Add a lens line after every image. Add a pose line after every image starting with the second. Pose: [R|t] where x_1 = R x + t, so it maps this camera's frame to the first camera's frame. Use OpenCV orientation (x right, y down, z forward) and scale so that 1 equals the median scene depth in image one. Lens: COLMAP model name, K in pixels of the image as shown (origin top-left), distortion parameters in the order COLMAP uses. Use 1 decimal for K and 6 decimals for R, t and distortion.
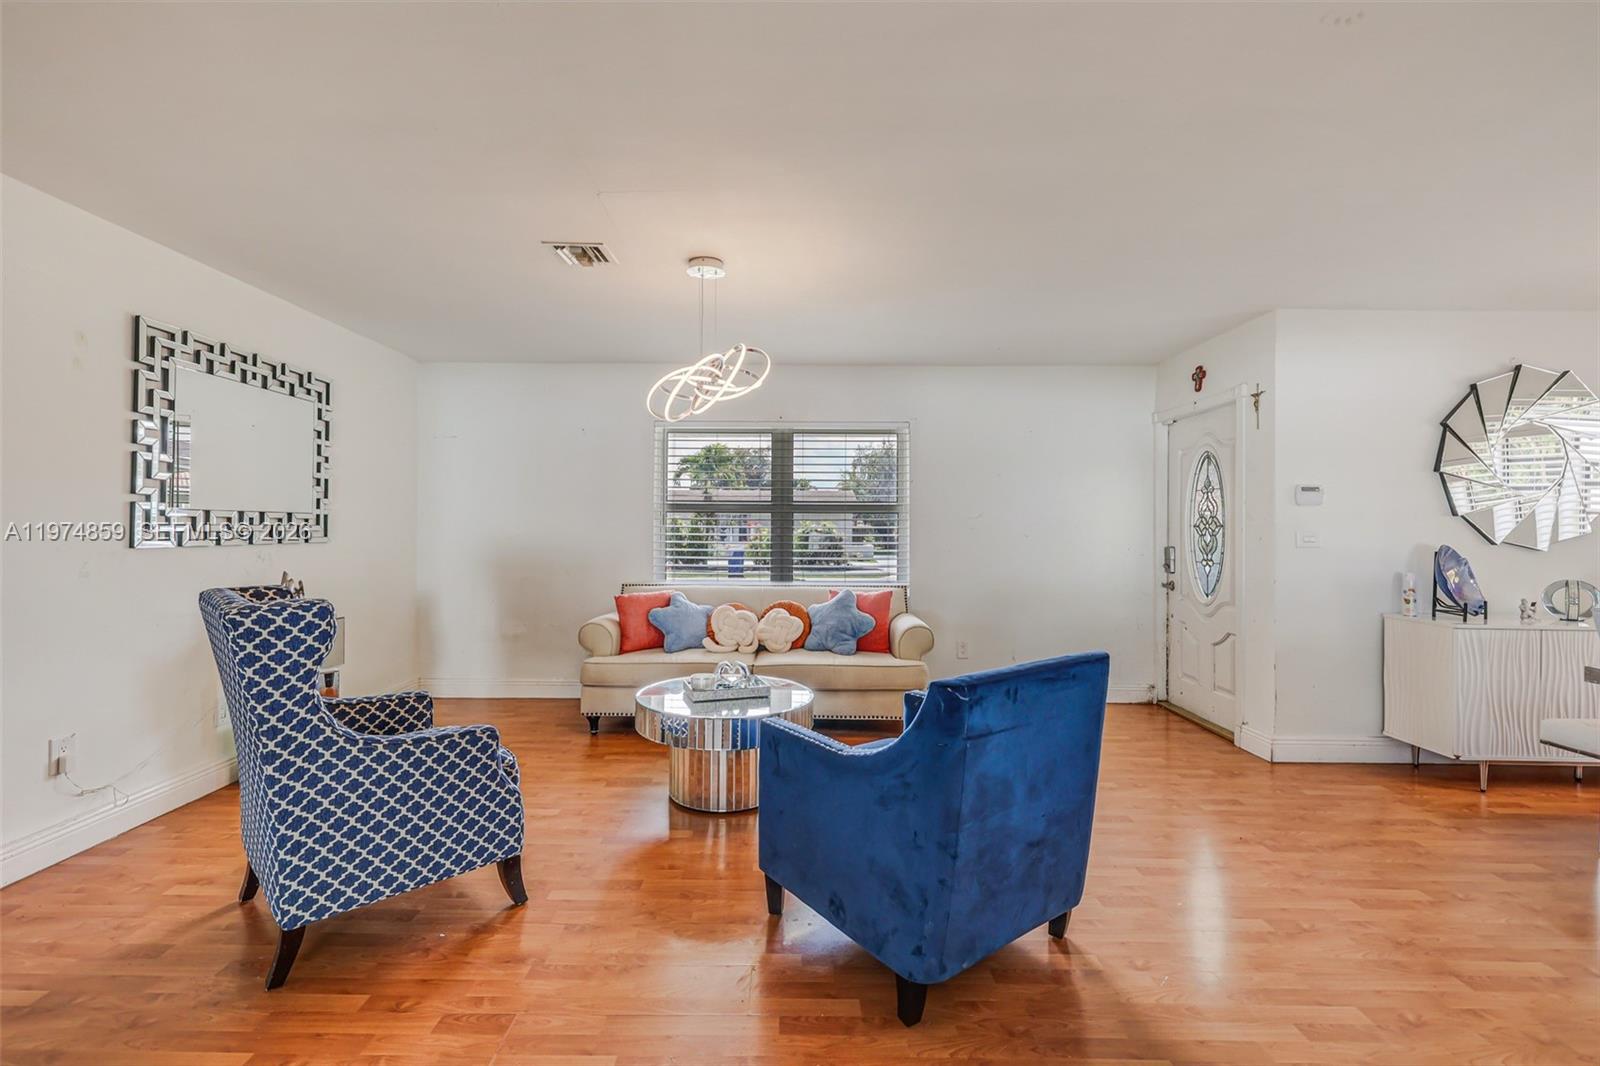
lens RADIAL K [[683.6, 0, 779.2], [0, 683.6, 519.5], [0, 0, 1]] dist [-0.001400, 0.000381]
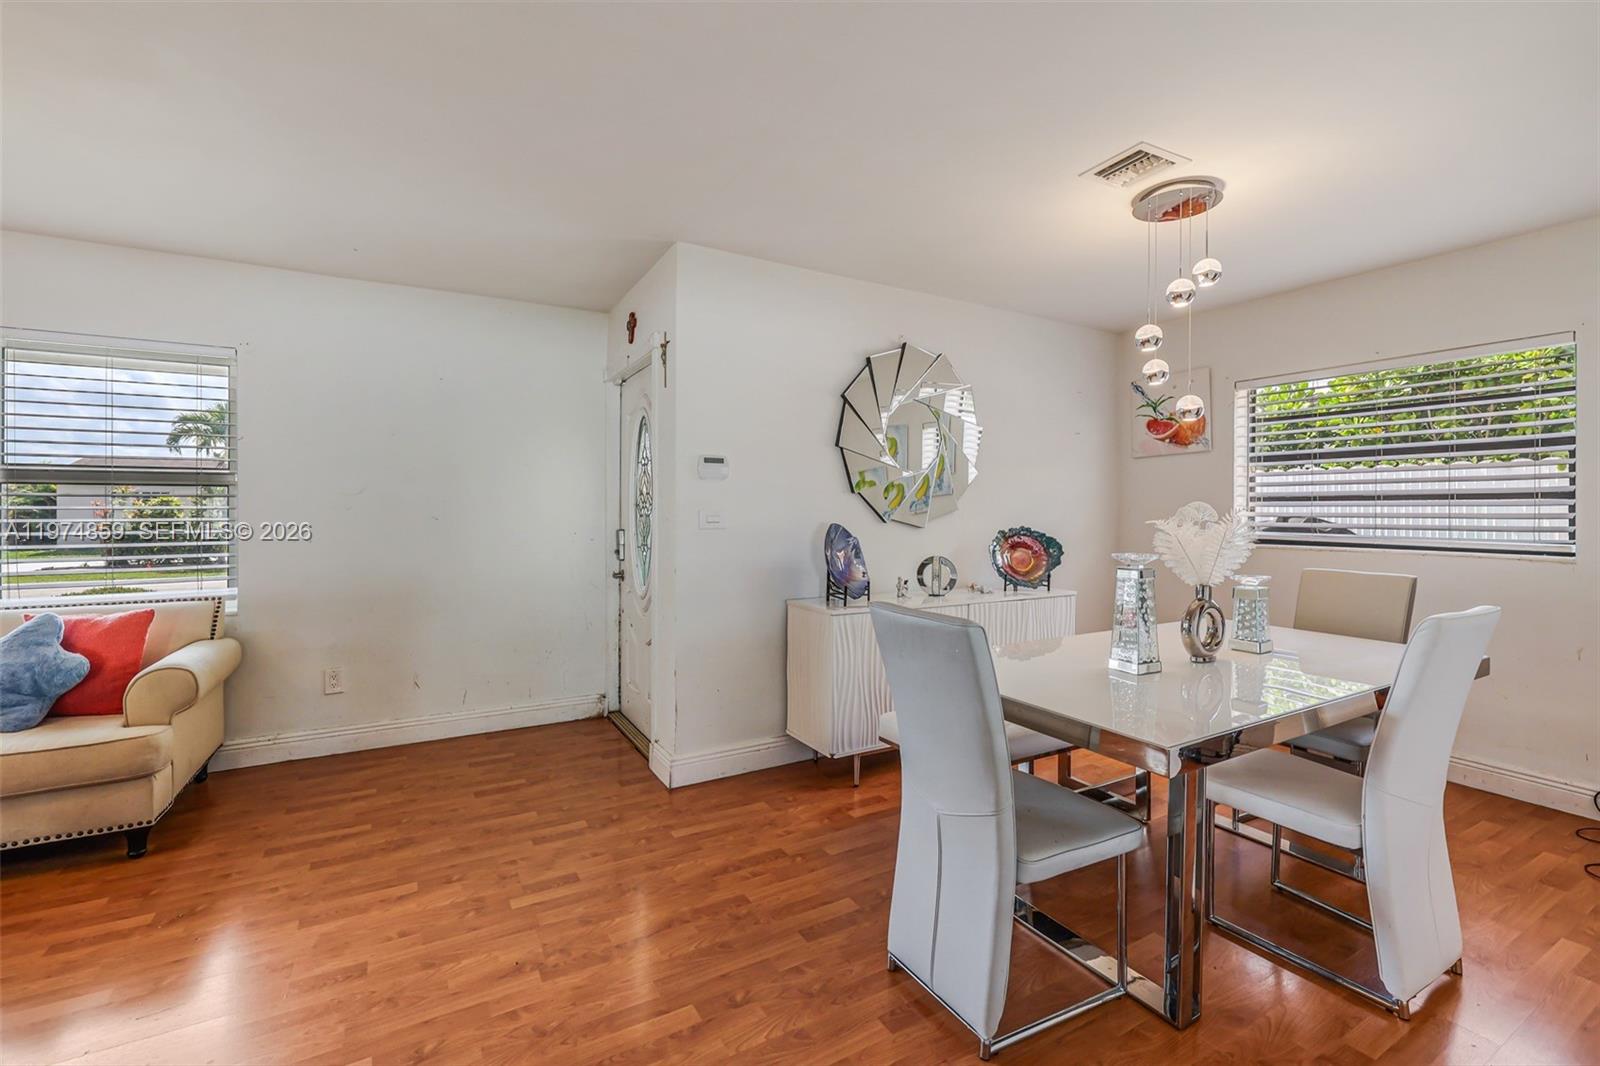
lens RADIAL K [[683.6, 0, 792.6], [0, 683.6, 510.2], [0, 0, 1]] dist [-0.001400, 0.000381]
pose [[0.861898, -0.004401, 0.507062, 0.429746], [-0.002132, 0.999922, 0.012302, 0.007163], [-0.507077, -0.011684, 0.861822, 0.214320]]
